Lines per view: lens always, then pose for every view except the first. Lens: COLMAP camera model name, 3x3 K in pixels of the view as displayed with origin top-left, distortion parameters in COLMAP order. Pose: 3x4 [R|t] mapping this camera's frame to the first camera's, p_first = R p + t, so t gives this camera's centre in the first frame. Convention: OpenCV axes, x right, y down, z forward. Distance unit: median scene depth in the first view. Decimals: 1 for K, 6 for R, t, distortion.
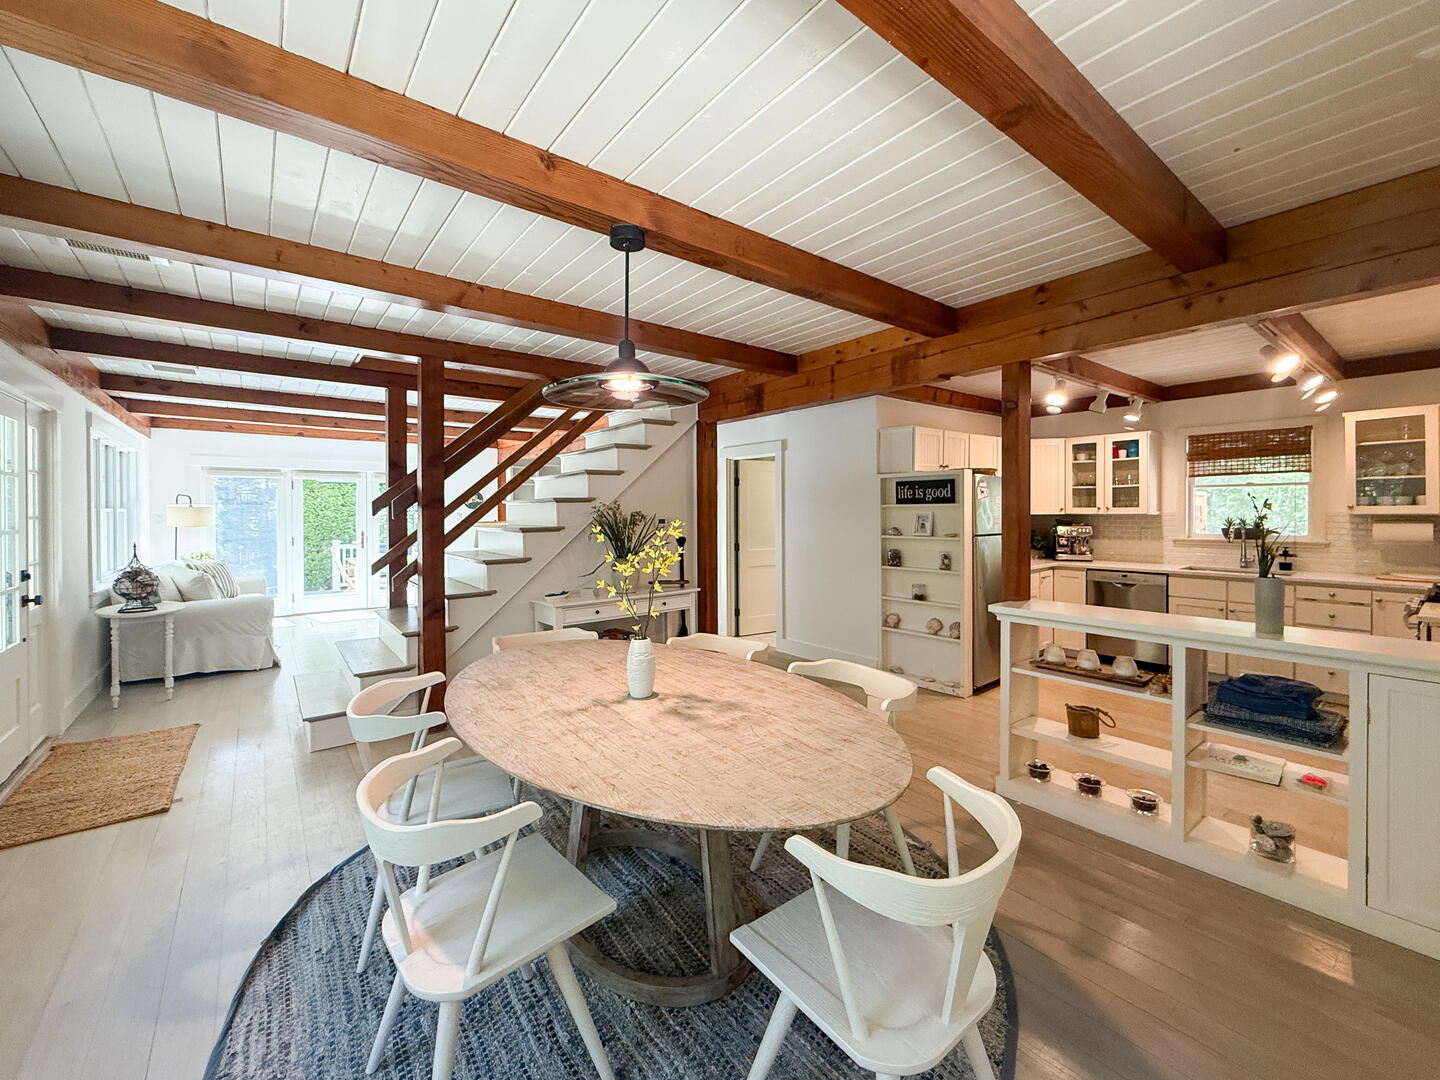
lens RADIAL K [[588.1, 0, 712.7], [0, 588.1, 520.6], [0, 0, 1]] dist [0.000618, 0.000085]
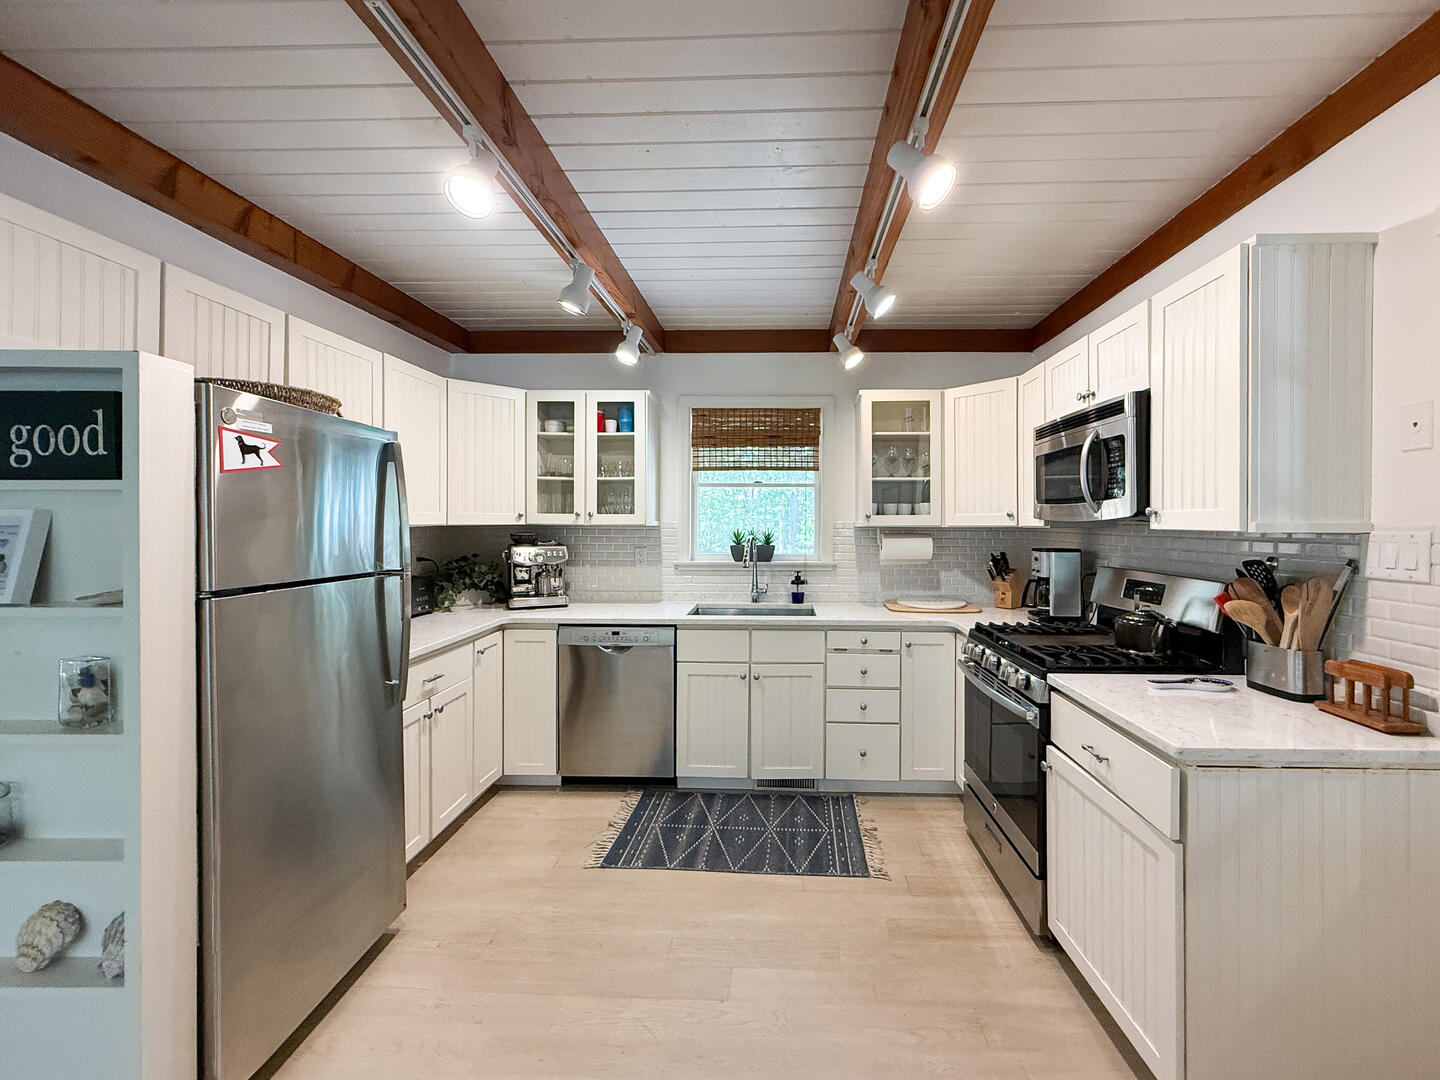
lens RADIAL K [[588.1, 0, 712.7], [0, 588.1, 520.6], [0, 0, 1]] dist [0.000618, 0.000085]
pose [[0.694613, 0.010709, 0.719304, 0.344336], [0.004328, 0.999809, -0.019064, -0.003718], [-0.719371, 0.016355, 0.694434, 0.520243]]
